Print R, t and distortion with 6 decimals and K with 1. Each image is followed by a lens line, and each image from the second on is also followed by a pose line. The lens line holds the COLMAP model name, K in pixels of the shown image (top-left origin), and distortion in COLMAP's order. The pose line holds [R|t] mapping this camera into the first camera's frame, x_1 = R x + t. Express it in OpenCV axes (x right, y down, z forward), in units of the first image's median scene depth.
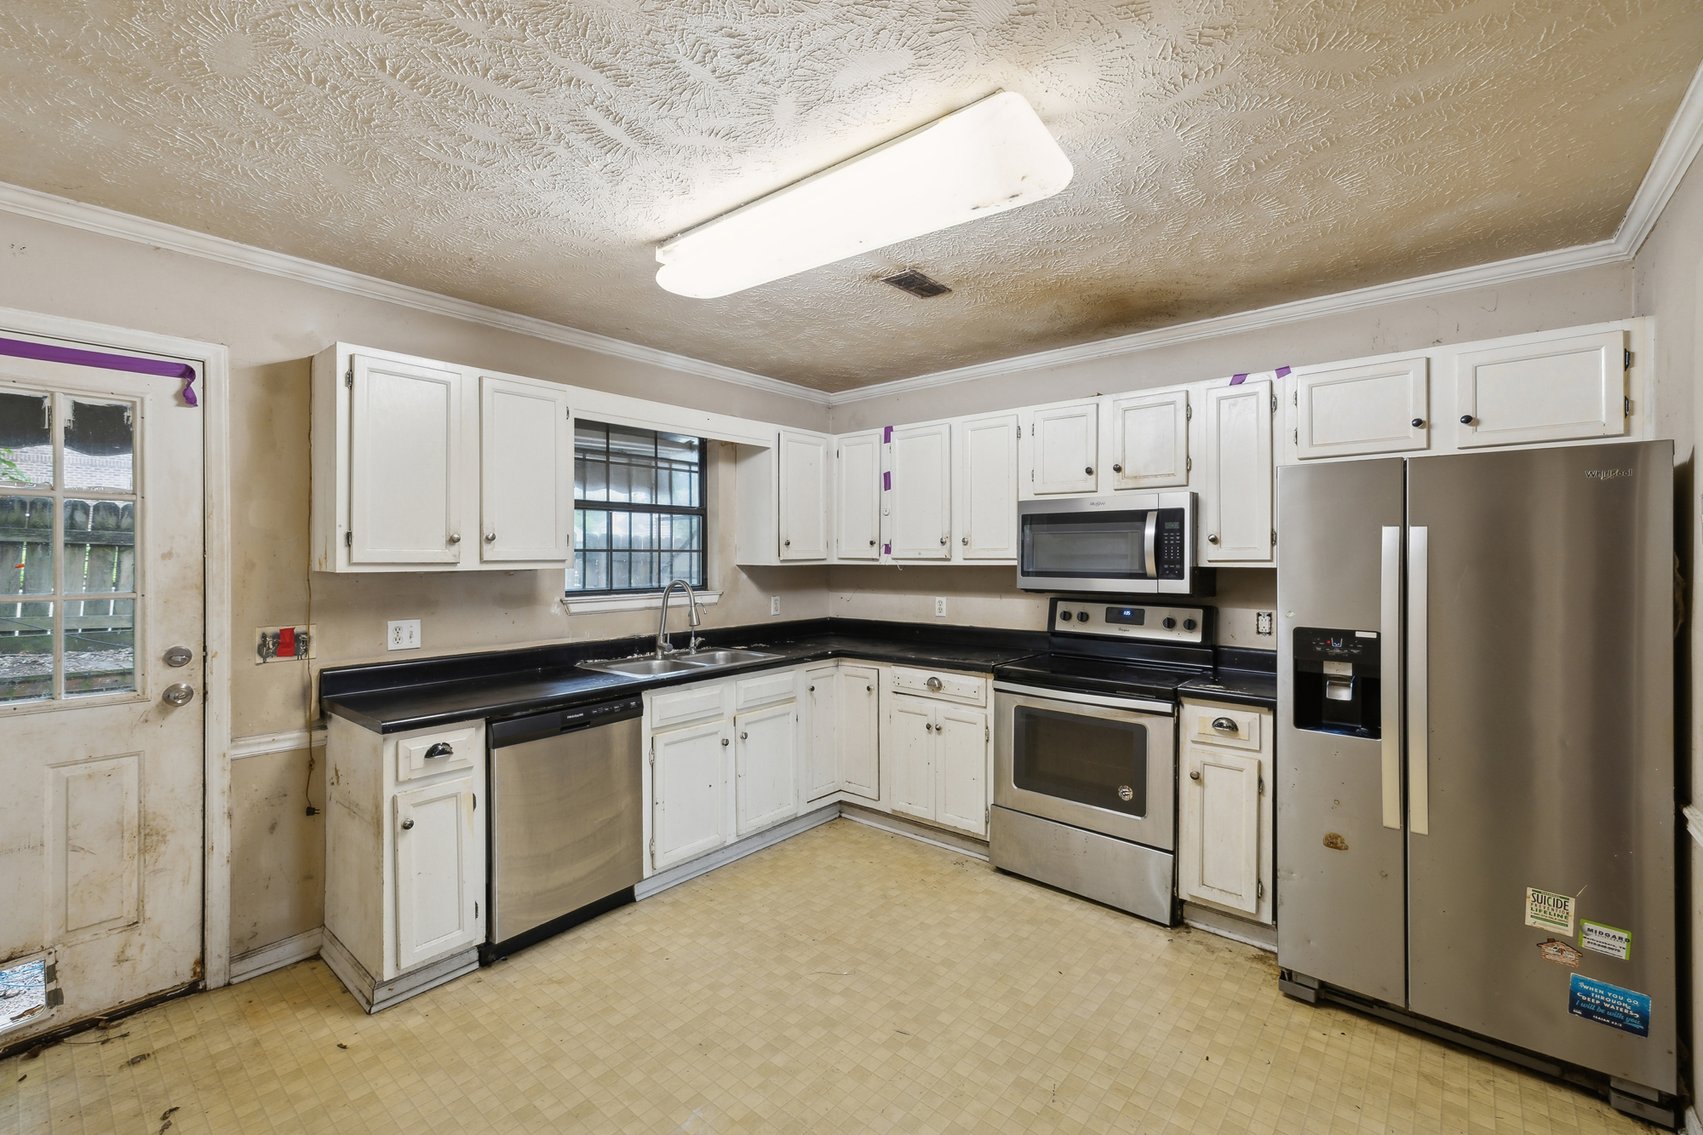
lens RADIAL K [[724.5, 0, 839.7], [0, 724.5, 555.2], [0, 0, 1]] dist [0.009862, 0.001048]
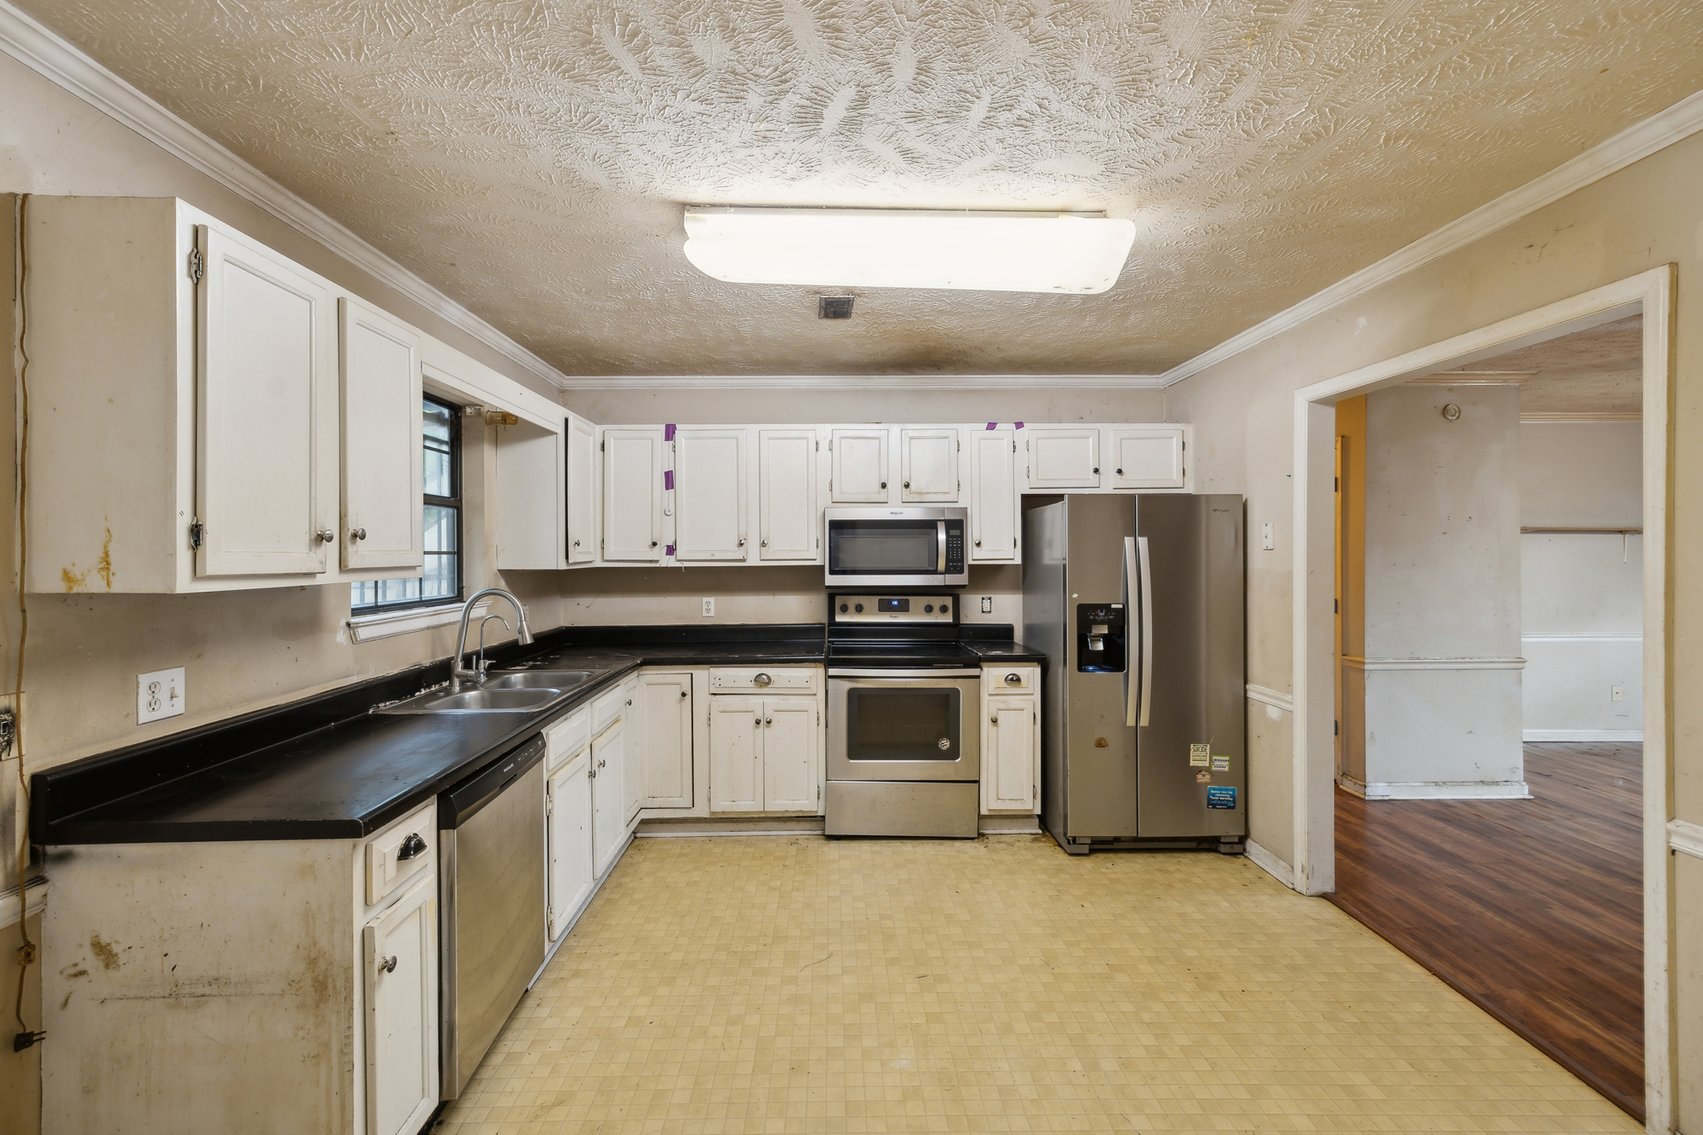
lens RADIAL K [[724.5, 0, 838.3], [0, 724.5, 553.9], [0, 0, 1]] dist [0.009862, 0.001048]
pose [[0.748234, -0.003882, 0.663424, -0.584468], [0.004508, 0.999990, 0.000768, -0.004947], [-0.663420, 0.002416, 0.748243, 0.179617]]
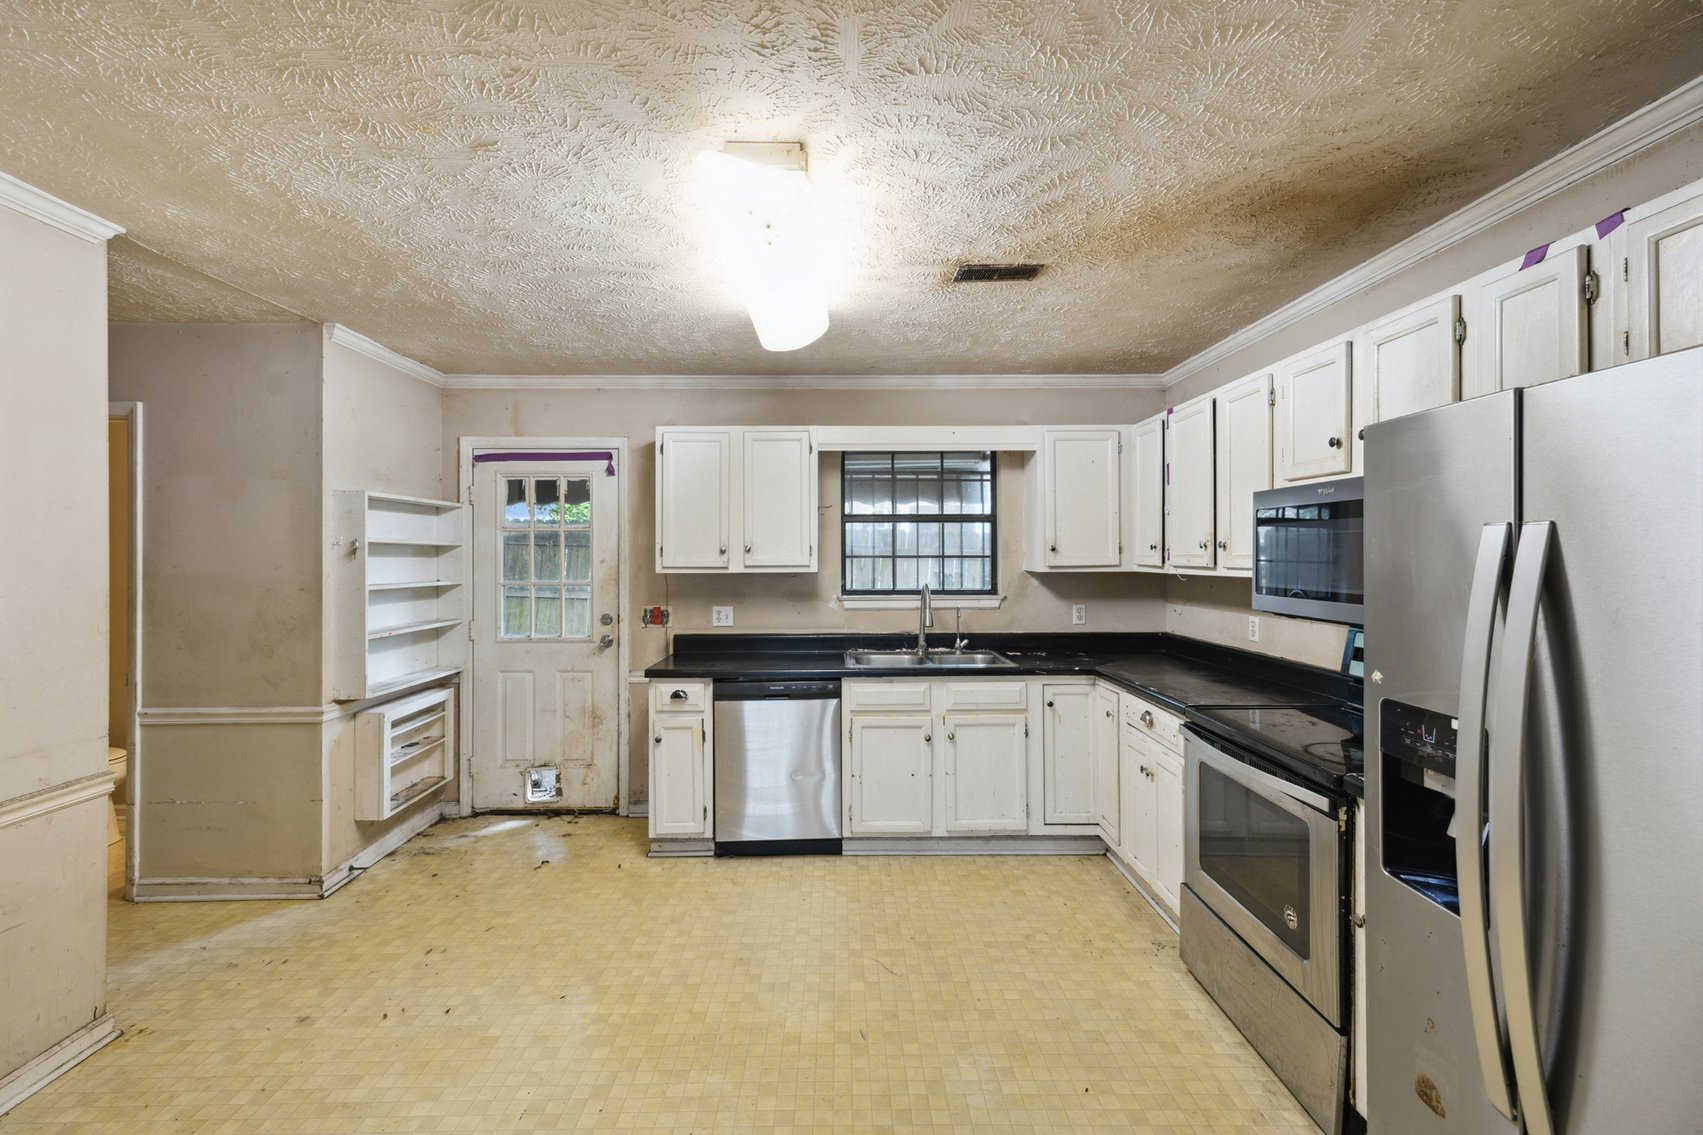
lens RADIAL K [[724.5, 0, 839.7], [0, 724.5, 550.5], [0, 0, 1]] dist [0.009862, 0.001048]
pose [[0.656566, -0.004257, -0.754256, 0.640565], [0.001034, 0.999988, -0.004743, -0.014177], [0.754268, 0.002334, 0.656563, 0.232400]]
